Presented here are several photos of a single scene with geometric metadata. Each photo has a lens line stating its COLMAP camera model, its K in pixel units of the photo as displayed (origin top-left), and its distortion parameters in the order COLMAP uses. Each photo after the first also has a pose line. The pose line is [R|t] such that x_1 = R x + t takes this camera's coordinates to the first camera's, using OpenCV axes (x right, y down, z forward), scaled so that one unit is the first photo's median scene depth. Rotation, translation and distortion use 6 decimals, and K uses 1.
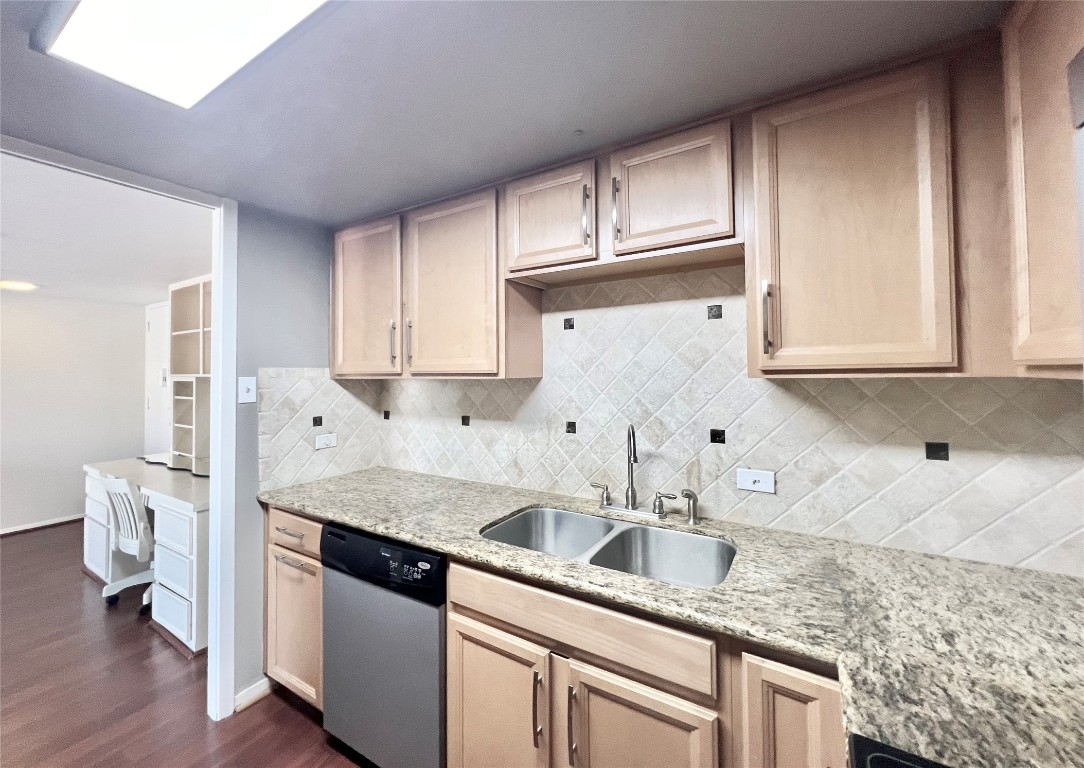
lens RADIAL K [[429.1, 0, 544.2], [0, 429.1, 366.2], [0, 0, 1]] dist [-0.003008, -0.000133]
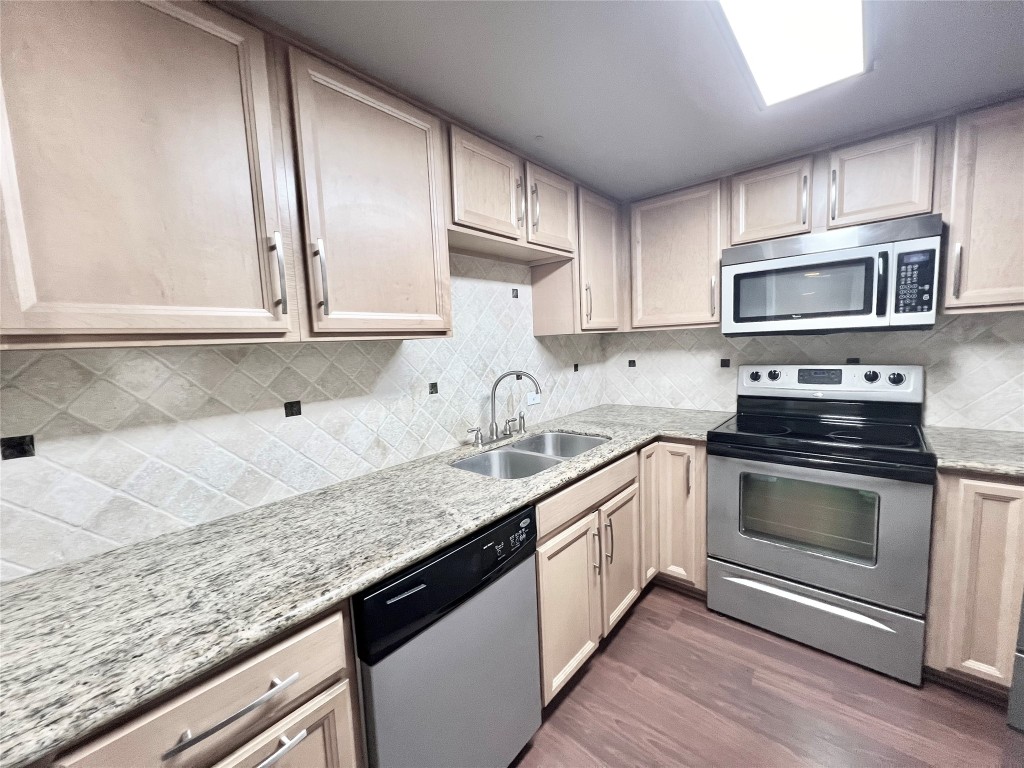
lens RADIAL K [[406.7, 0, 510.9], [0, 406.7, 386.1], [0, 0, 1]] dist [0.001417, 0.000096]
pose [[0.170402, -0.103631, 0.979910, -0.999996], [0.031315, 0.994522, 0.099730, 0.052361], [-0.984877, 0.013692, 0.172714, 0.744574]]
